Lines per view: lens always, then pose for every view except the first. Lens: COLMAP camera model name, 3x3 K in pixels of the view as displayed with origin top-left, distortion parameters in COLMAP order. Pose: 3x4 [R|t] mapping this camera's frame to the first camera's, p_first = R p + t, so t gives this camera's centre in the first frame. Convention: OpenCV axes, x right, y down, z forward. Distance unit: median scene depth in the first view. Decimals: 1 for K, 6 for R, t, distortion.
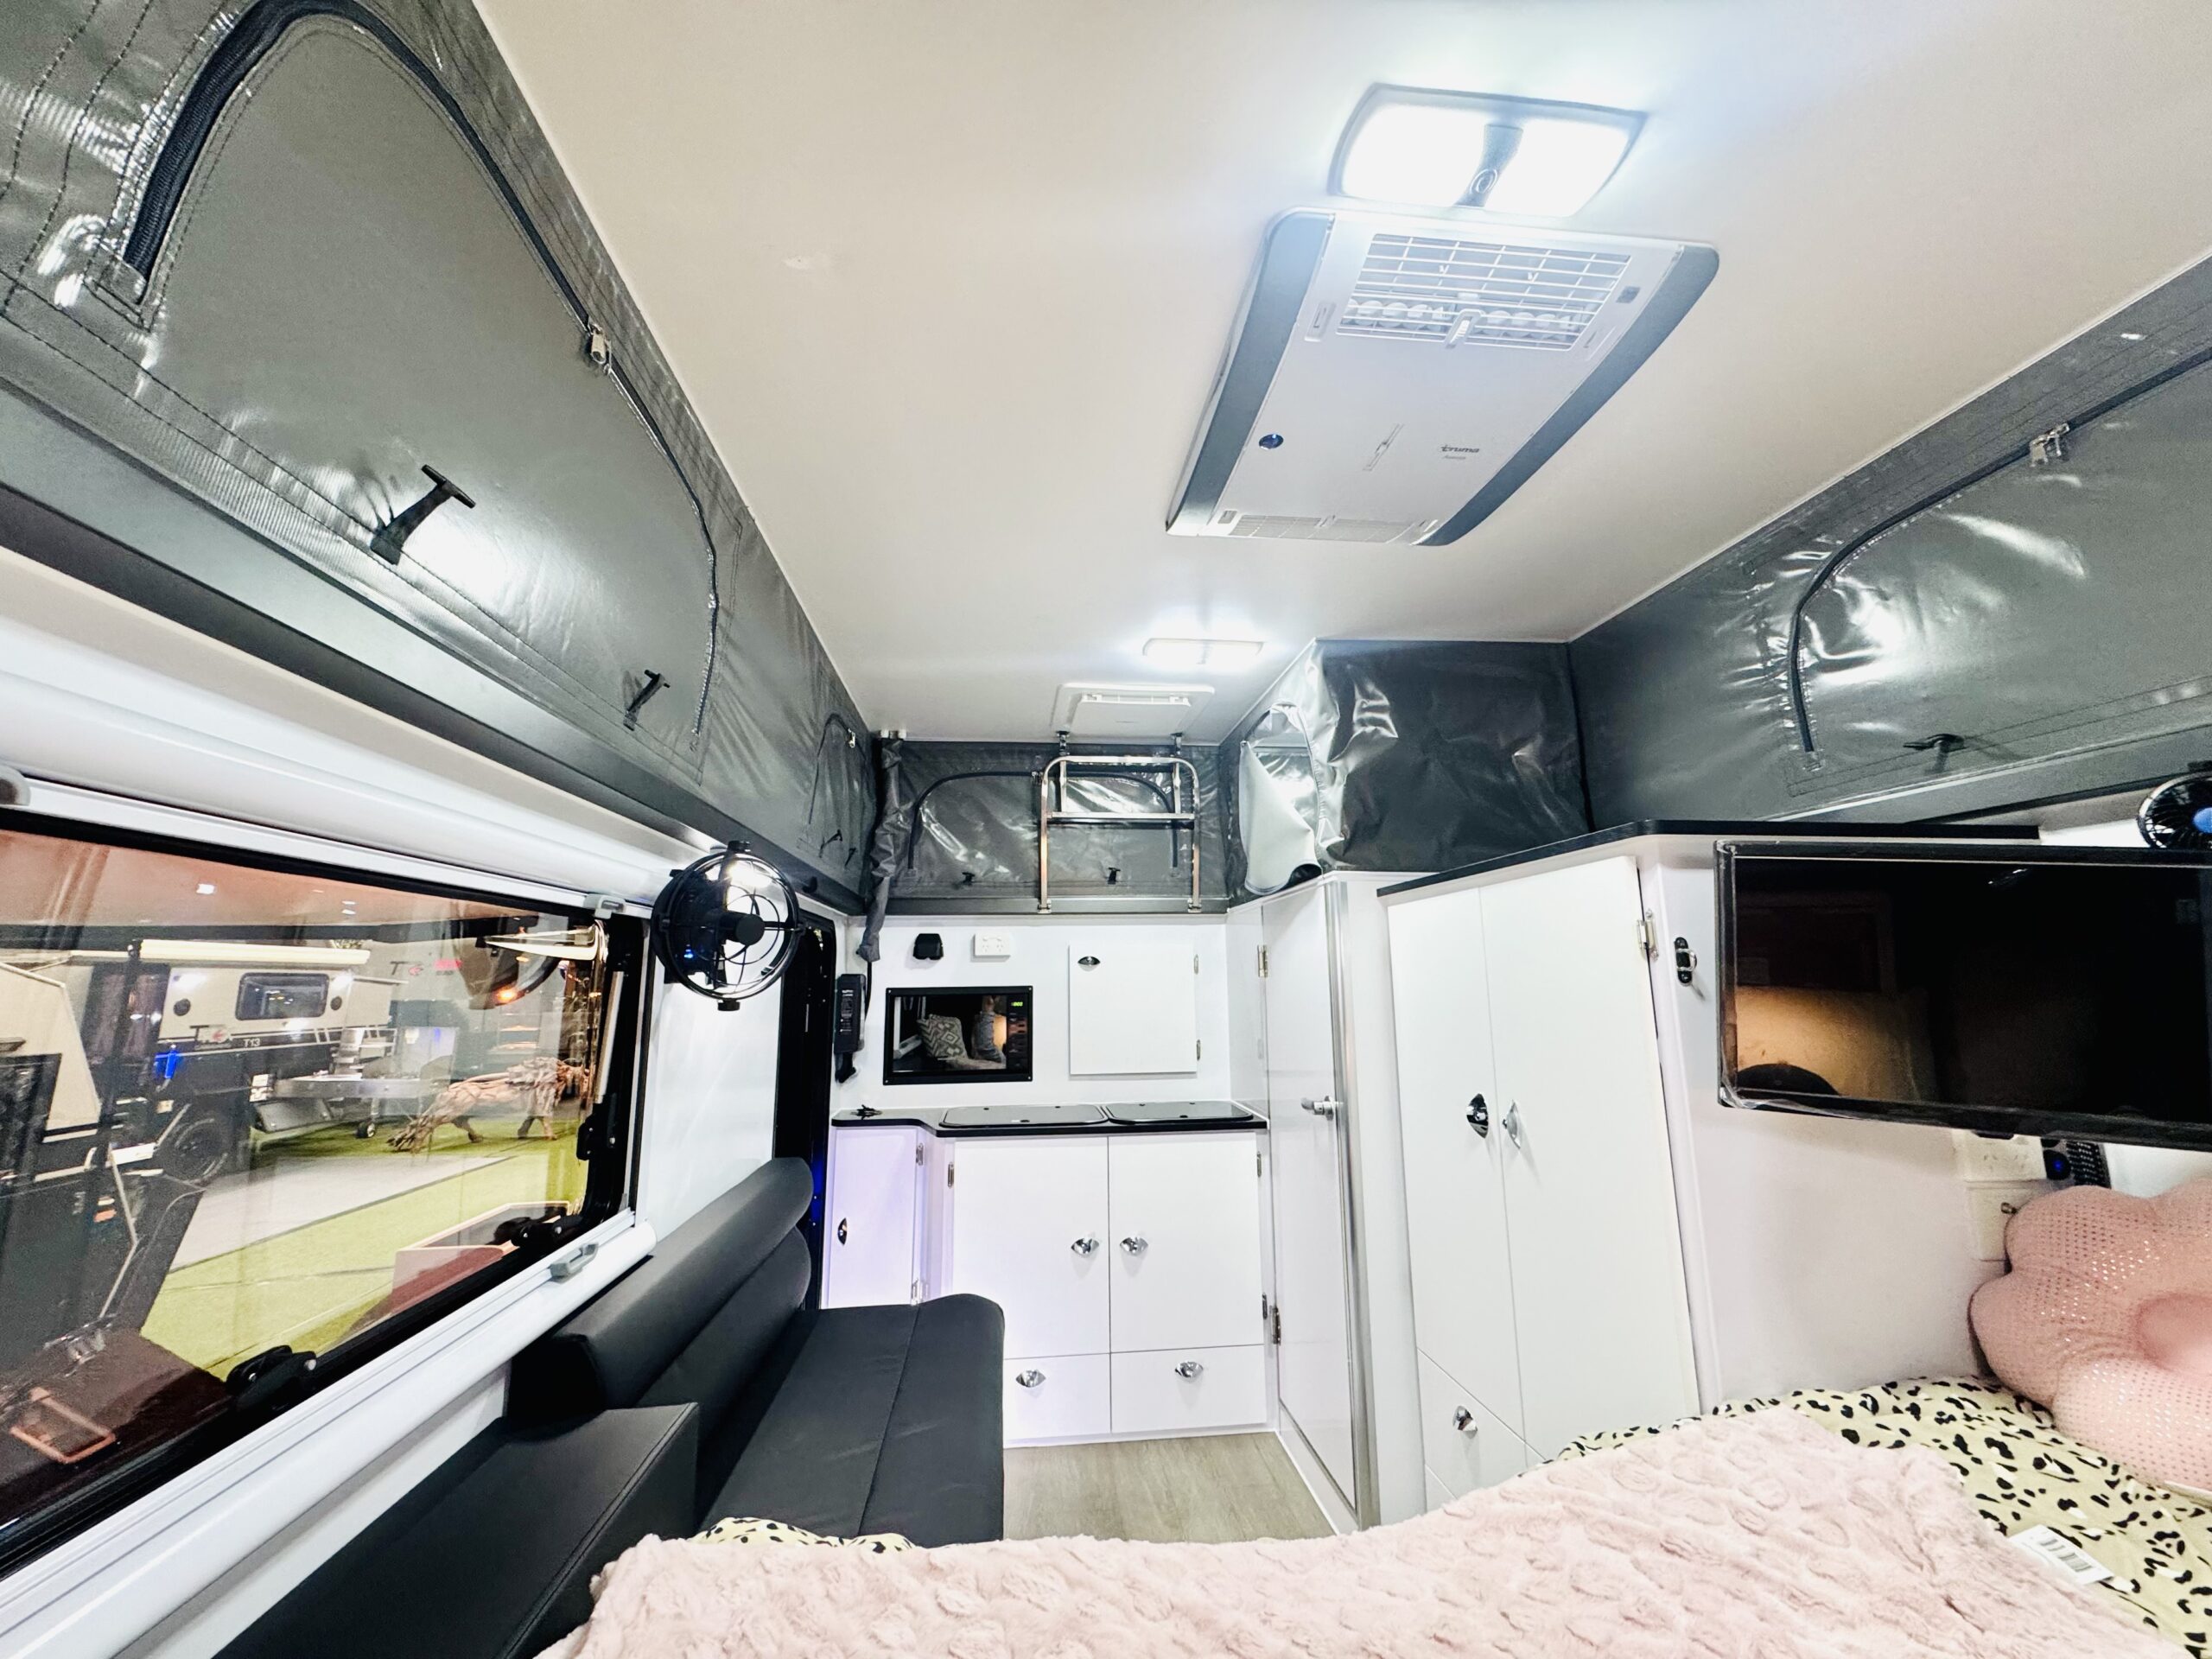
lens RADIAL K [[883.6, 0, 1104.7], [0, 883.6, 832.5], [0, 0, 1]] dist [-0.001236, 0.000071]
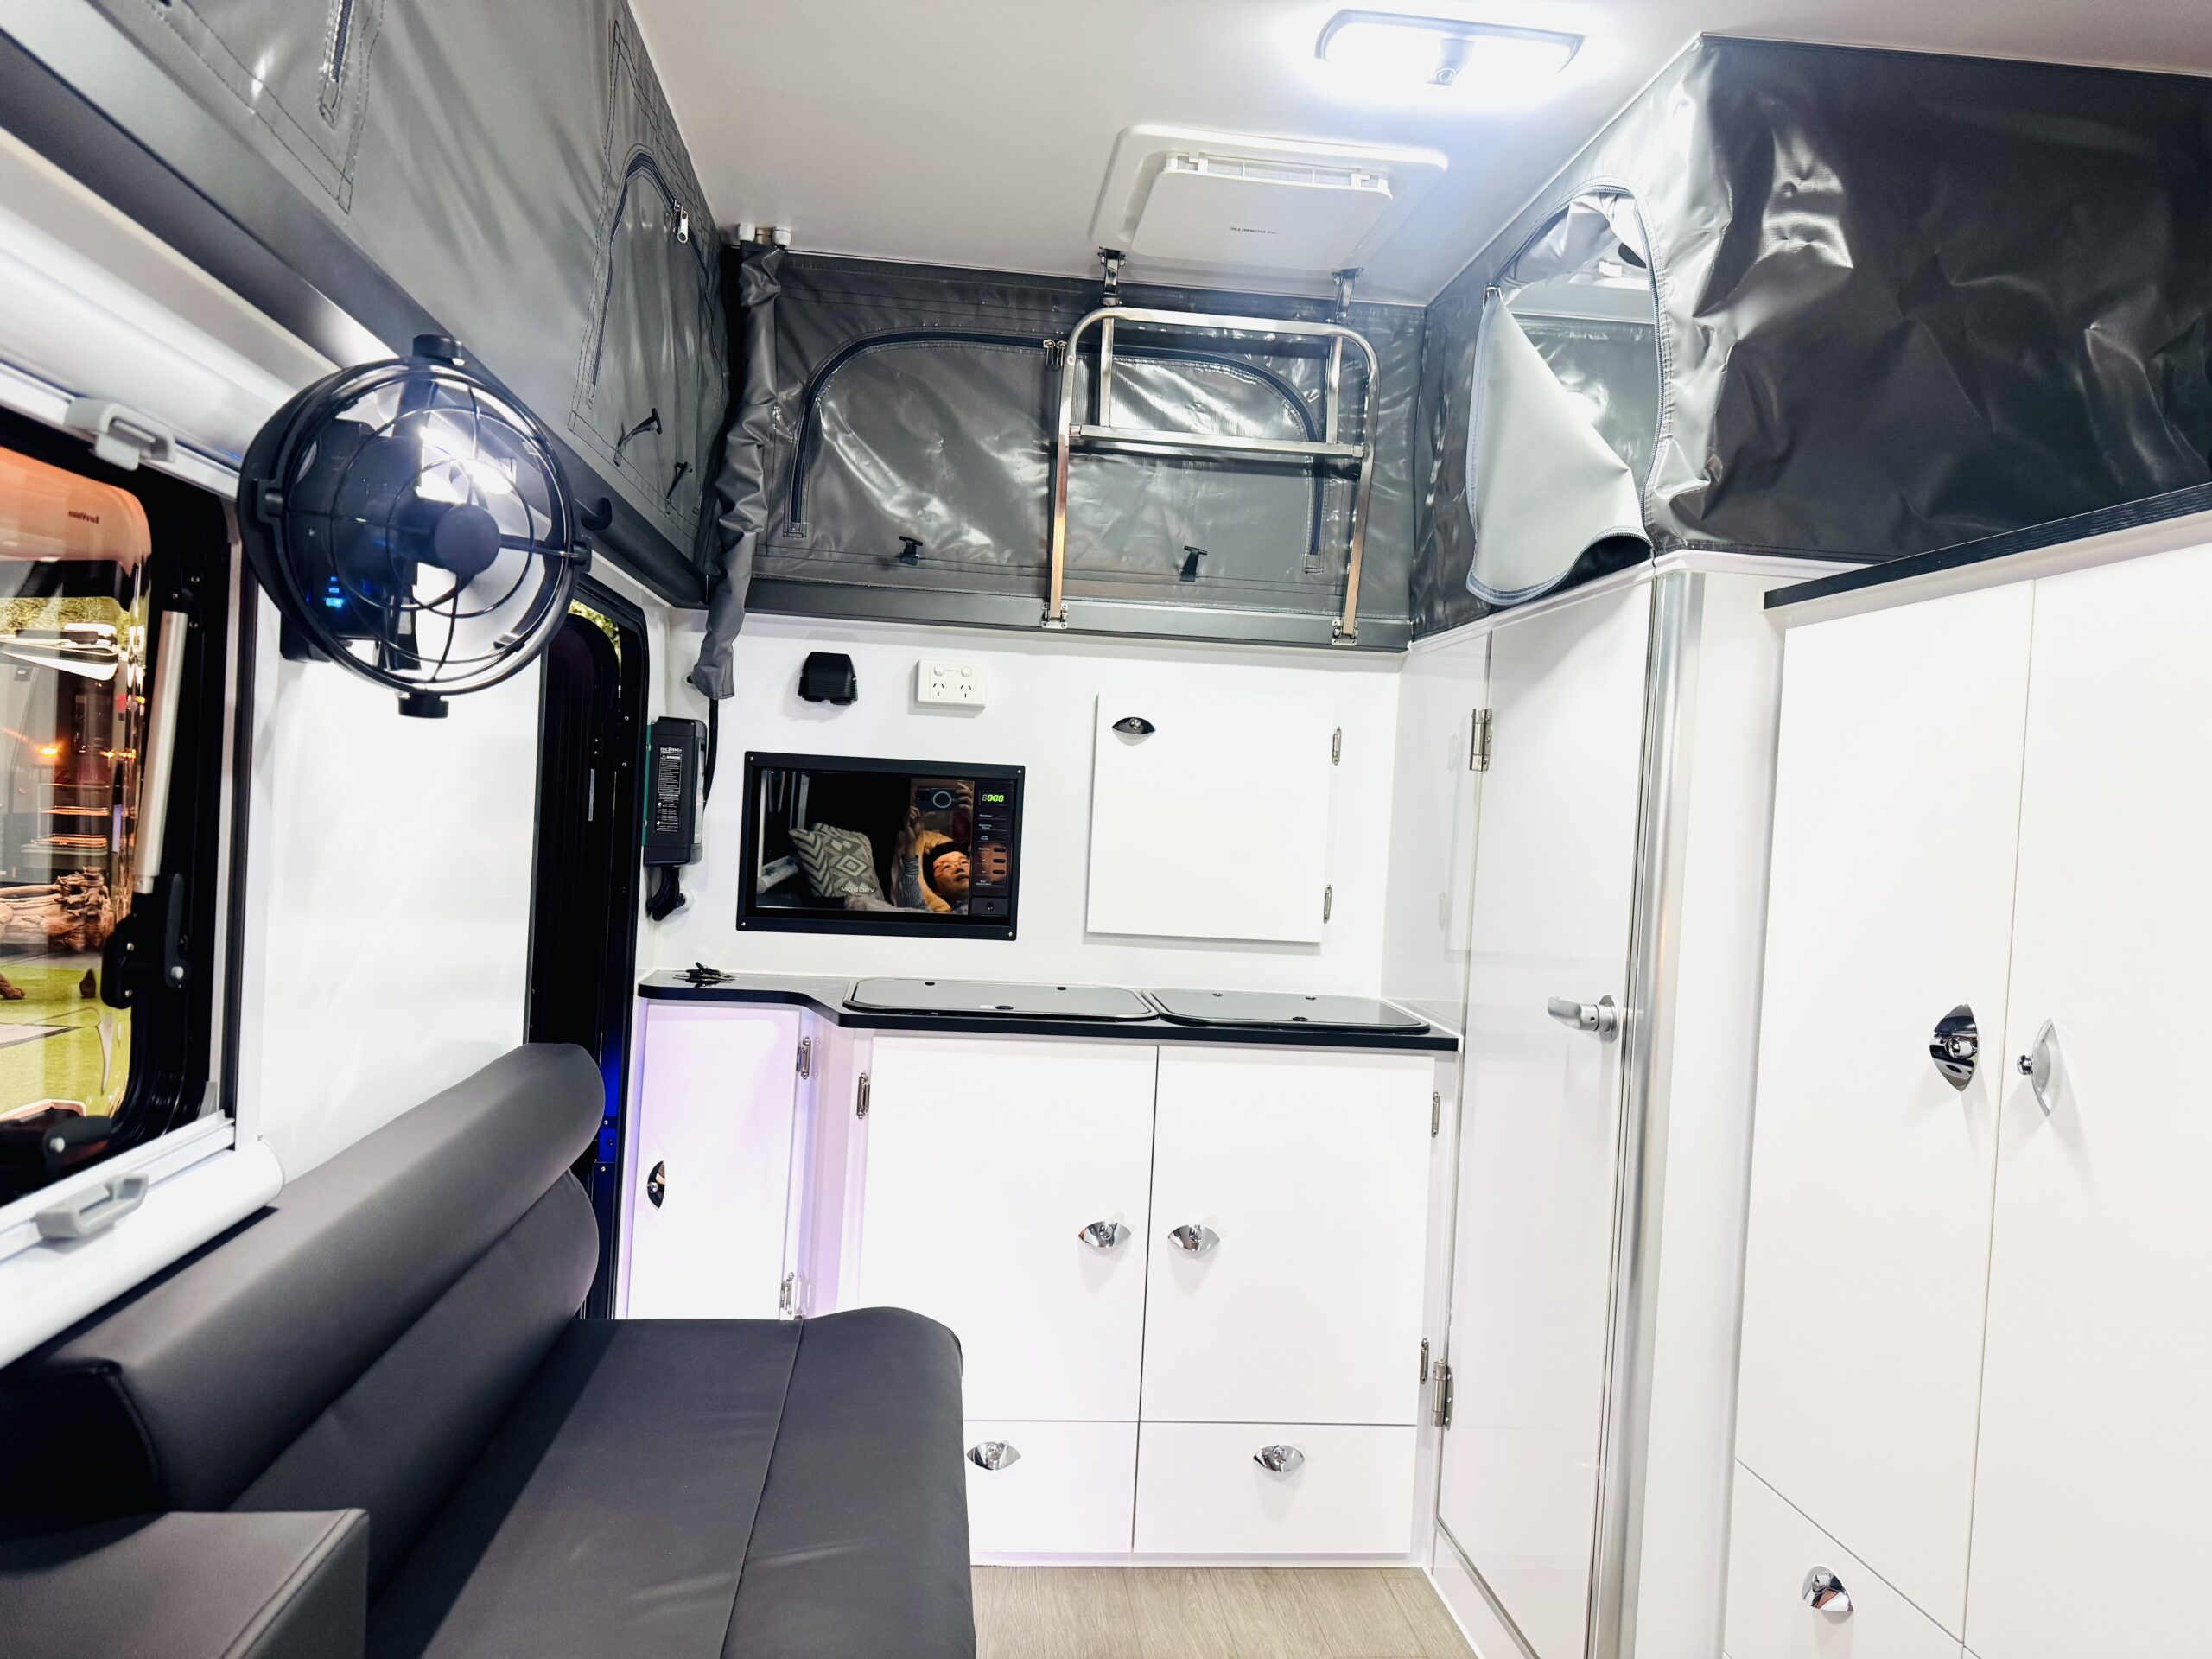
lens RADIAL K [[1552.4, 0, 1107.9], [0, 1552.4, 850.8], [0, 0, 1]] dist [0.125143, -0.191653]
pose [[0.997976, 0.063576, 0.001443, -0.035117], [-0.062613, 0.978397, 0.197023, 0.043831], [0.011114, -0.196714, 0.980398, 0.095984]]
